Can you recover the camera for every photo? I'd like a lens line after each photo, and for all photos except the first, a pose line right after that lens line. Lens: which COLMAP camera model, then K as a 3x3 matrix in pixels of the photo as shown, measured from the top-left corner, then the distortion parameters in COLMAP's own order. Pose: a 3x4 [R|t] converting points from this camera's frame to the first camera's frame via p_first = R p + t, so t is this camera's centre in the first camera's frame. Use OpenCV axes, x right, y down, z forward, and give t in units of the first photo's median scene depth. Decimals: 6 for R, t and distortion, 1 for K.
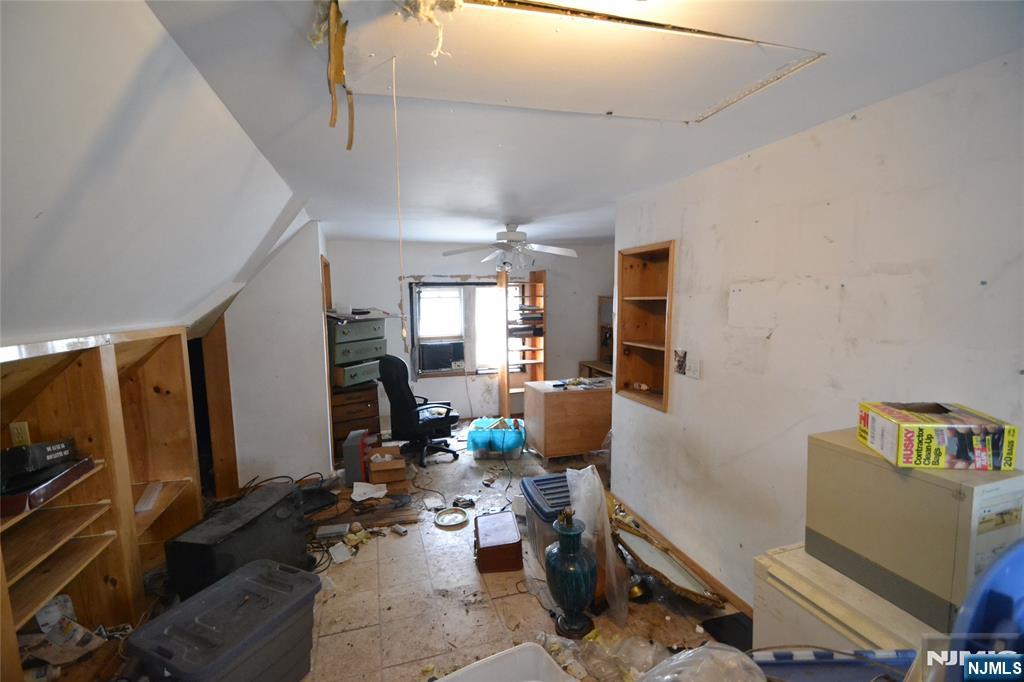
lens RADIAL K [[447.7, 0, 513.0], [0, 447.7, 341.4], [0, 0, 1]] dist [-0.002504, -0.005280]
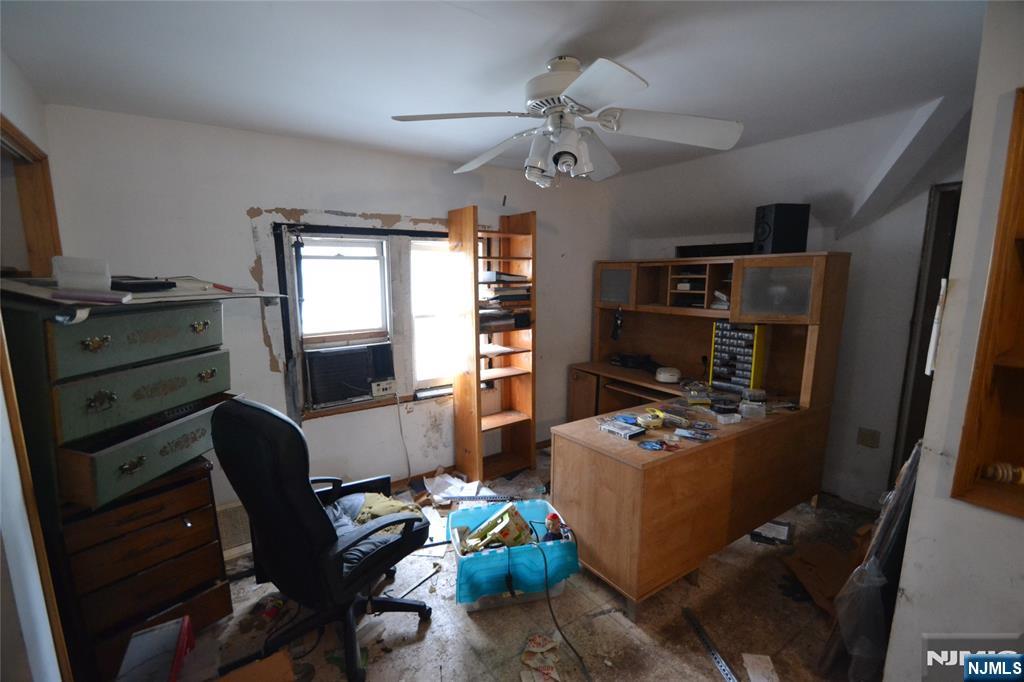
lens RADIAL K [[447.7, 0, 505.1], [0, 447.7, 343.0], [0, 0, 1]] dist [-0.002504, -0.005280]
pose [[0.957149, -0.038898, 0.286971, -0.135037], [0.024114, 0.998202, 0.054874, -0.024755], [-0.288590, -0.045603, 0.956366, 0.459995]]
